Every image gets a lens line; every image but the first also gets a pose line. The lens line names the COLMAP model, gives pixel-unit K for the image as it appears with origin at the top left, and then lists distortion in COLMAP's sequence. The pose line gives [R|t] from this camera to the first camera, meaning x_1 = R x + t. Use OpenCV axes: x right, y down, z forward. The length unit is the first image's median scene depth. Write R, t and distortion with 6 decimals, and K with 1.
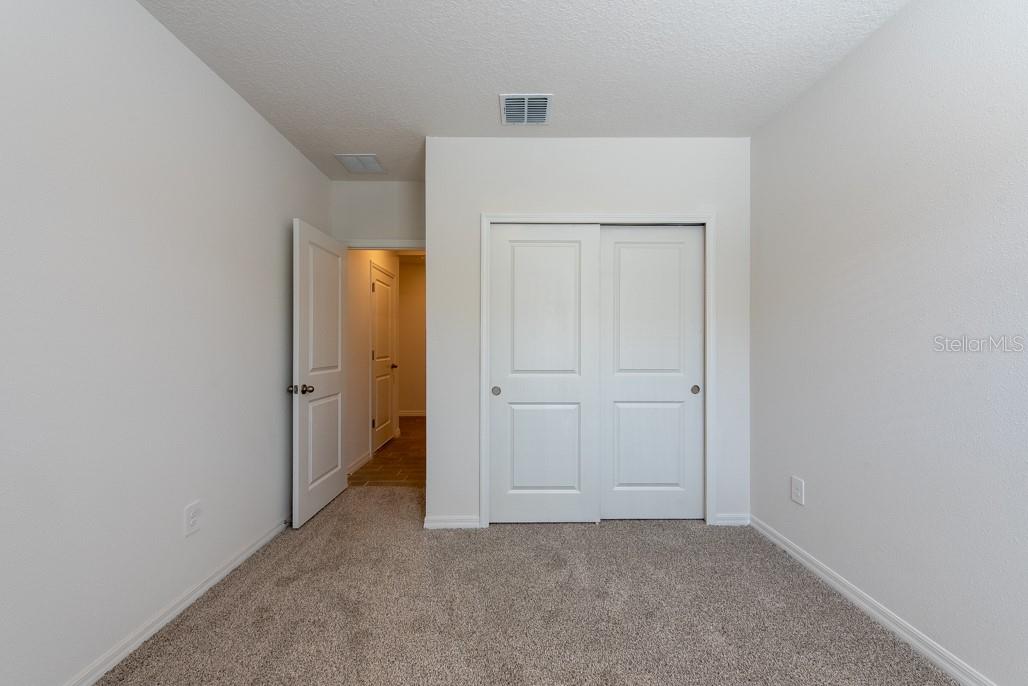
lens RADIAL K [[420.3, 0, 514.0], [0, 420.3, 343.0], [0, 0, 1]] dist [0.013150, -0.000058]
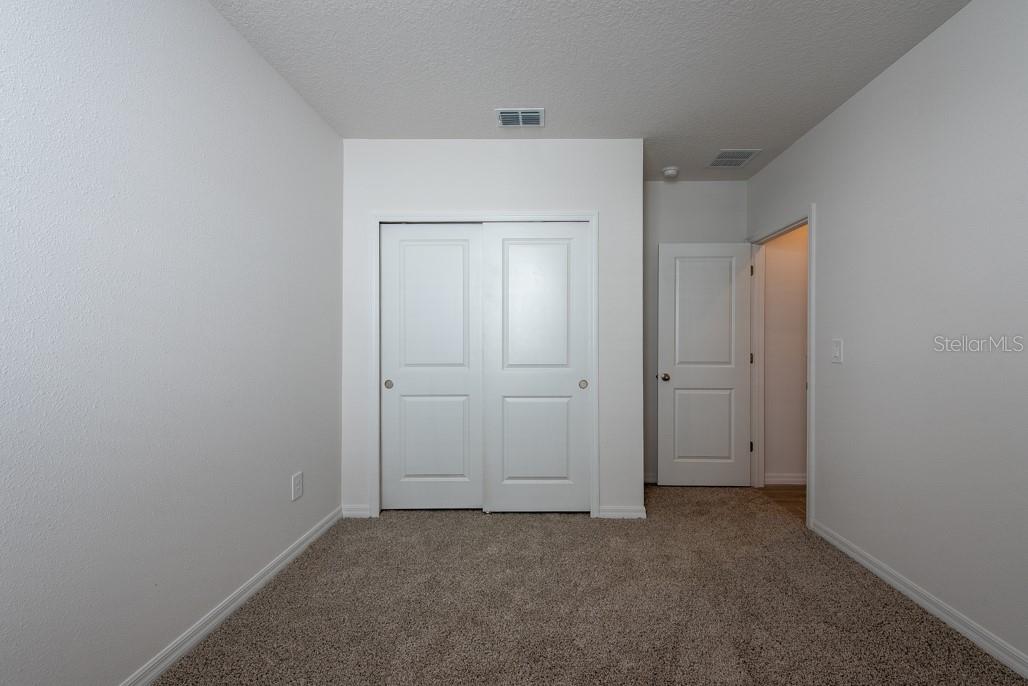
lens RADIAL K [[403.7, 0, 512.9], [0, 403.7, 343.8], [0, 0, 1]] dist [0.008140, -0.000690]
pose [[0.997574, 0.004769, -0.069454, 0.329948], [-0.003823, 0.999898, 0.013740, -0.001041], [0.069512, -0.013441, 0.997491, 0.018215]]
